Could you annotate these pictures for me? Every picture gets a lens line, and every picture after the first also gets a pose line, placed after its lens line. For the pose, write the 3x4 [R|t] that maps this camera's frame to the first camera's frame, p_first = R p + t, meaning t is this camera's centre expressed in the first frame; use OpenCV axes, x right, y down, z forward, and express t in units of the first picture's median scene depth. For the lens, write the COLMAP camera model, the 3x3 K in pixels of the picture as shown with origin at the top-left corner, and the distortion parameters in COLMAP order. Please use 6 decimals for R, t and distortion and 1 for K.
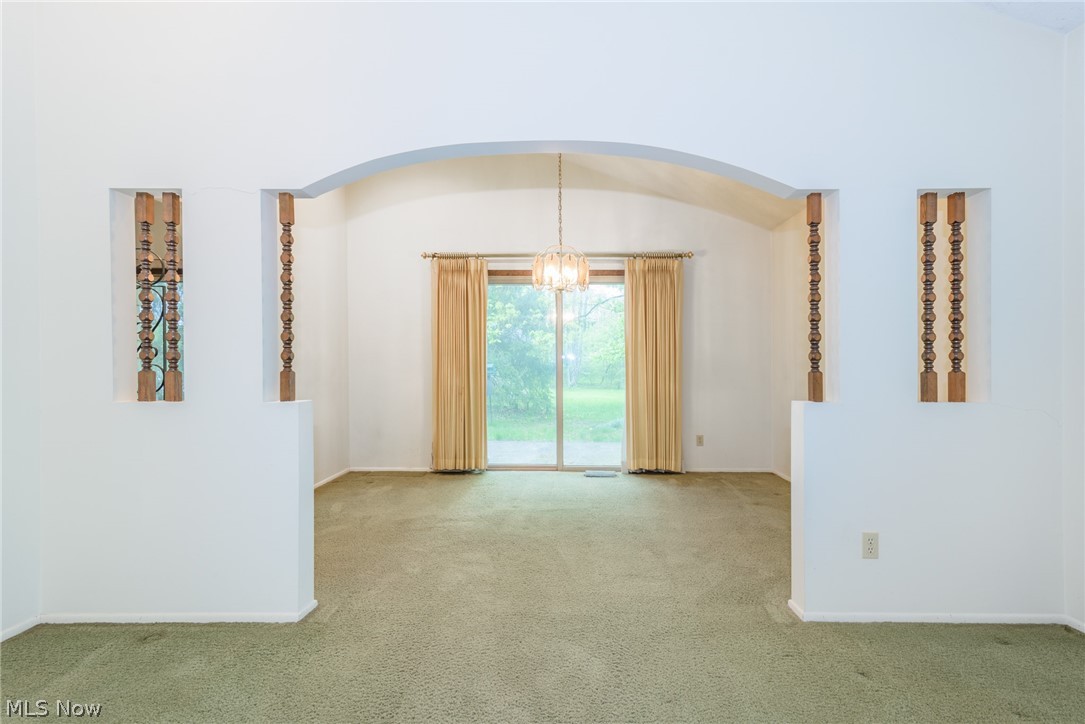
lens RADIAL K [[483.2, 0, 550.0], [0, 483.2, 375.7], [0, 0, 1]] dist [0.013667, 0.000015]
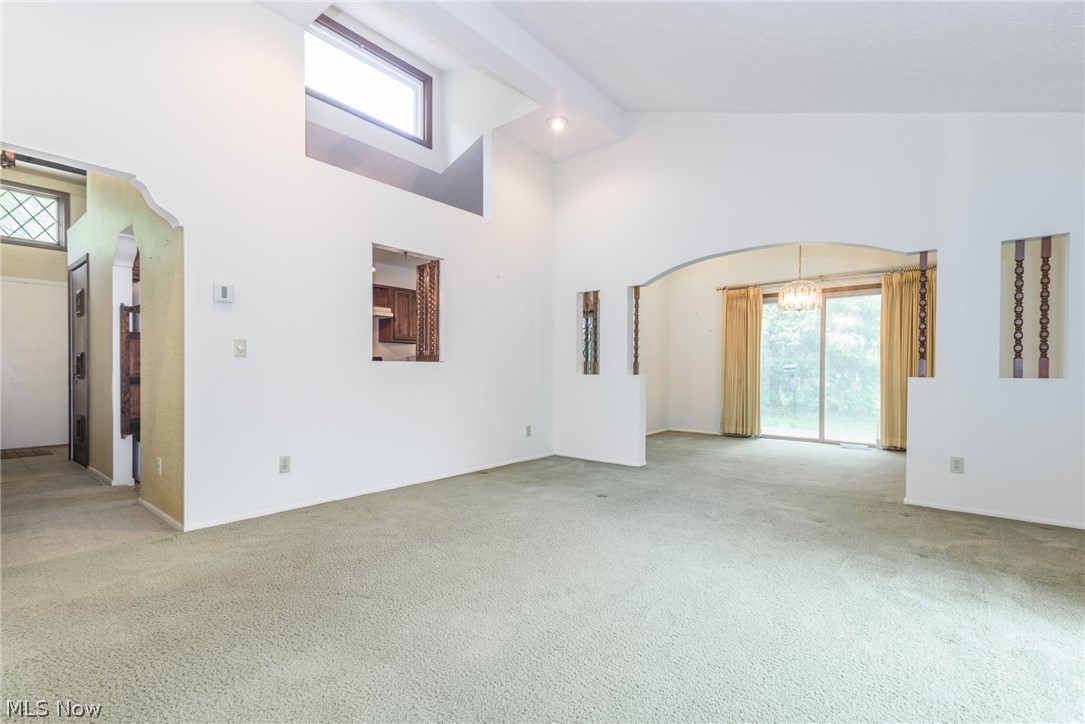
lens RADIAL K [[483.2, 0, 550.0], [0, 483.2, 375.7], [0, 0, 1]] dist [0.013667, 0.000015]
pose [[0.787741, 0.008008, -0.615955, 0.258709], [-0.014435, 0.999881, -0.005461, 0.034325], [0.615838, 0.013194, 0.787762, -0.496417]]
